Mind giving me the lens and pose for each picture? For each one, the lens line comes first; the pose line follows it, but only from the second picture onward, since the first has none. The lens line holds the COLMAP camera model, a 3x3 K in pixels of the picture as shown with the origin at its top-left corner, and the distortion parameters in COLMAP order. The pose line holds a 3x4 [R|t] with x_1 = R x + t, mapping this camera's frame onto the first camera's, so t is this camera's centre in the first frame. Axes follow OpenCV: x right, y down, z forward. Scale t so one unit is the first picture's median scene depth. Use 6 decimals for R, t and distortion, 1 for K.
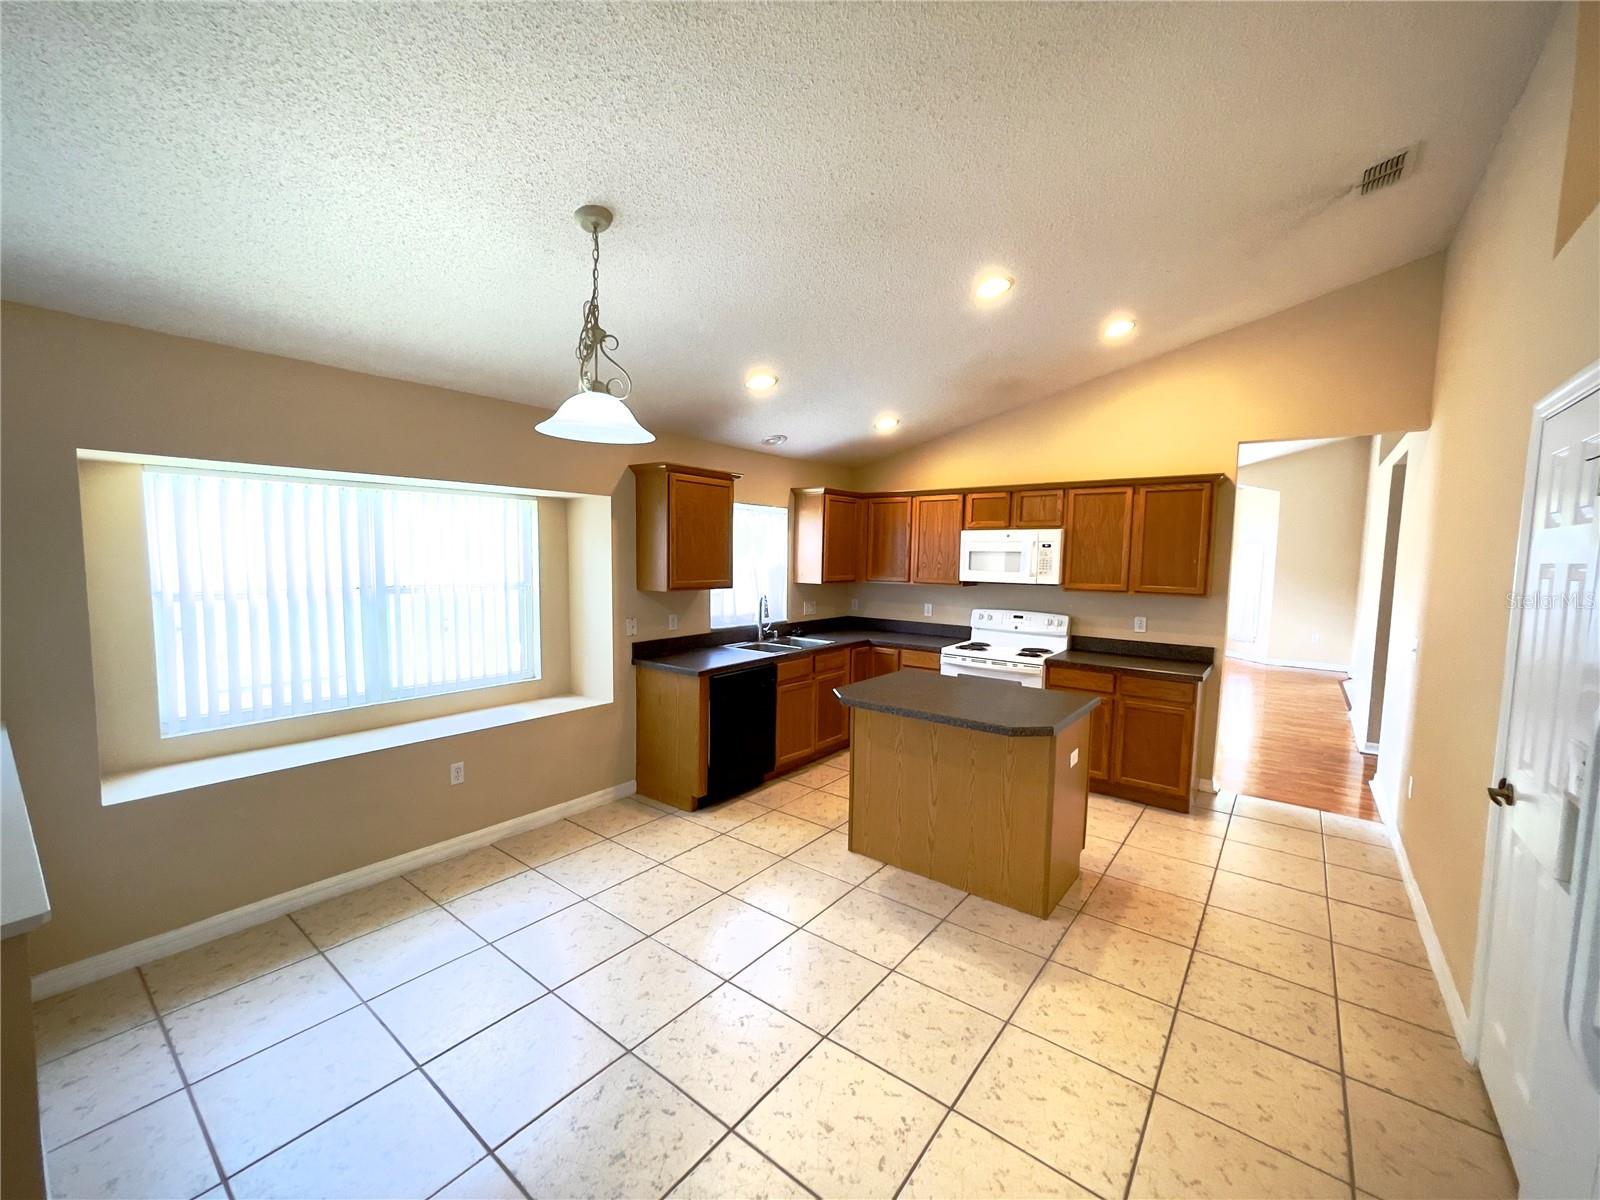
lens RADIAL K [[640.9, 0, 797.5], [0, 640.9, 603.6], [0, 0, 1]] dist [0.002023, 0.000042]
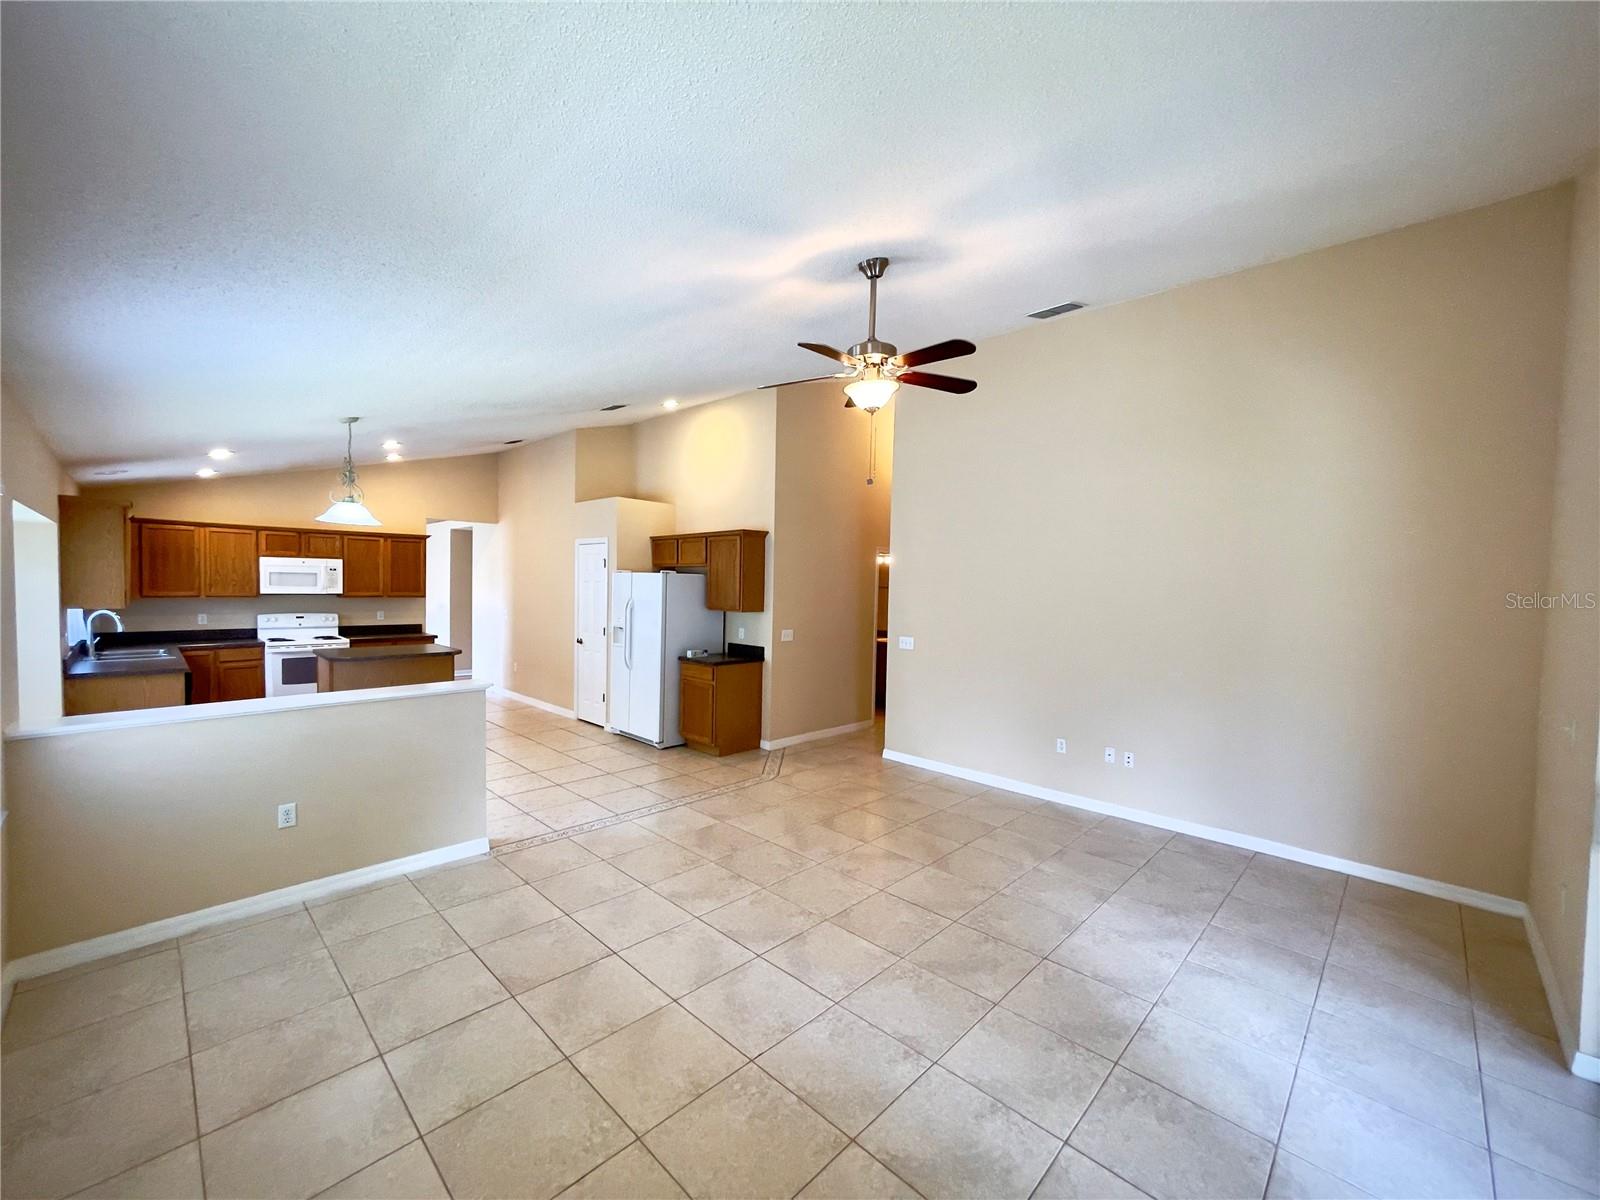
lens RADIAL K [[646.0, 0, 794.2], [0, 646.0, 605.6], [0, 0, 1]] dist [-0.004371, -0.000009]
pose [[0.115296, -0.049126, 0.992116, -1.035666], [0.060723, 0.997257, 0.042323, 0.000301], [-0.991473, 0.055364, 0.117963, -0.303302]]
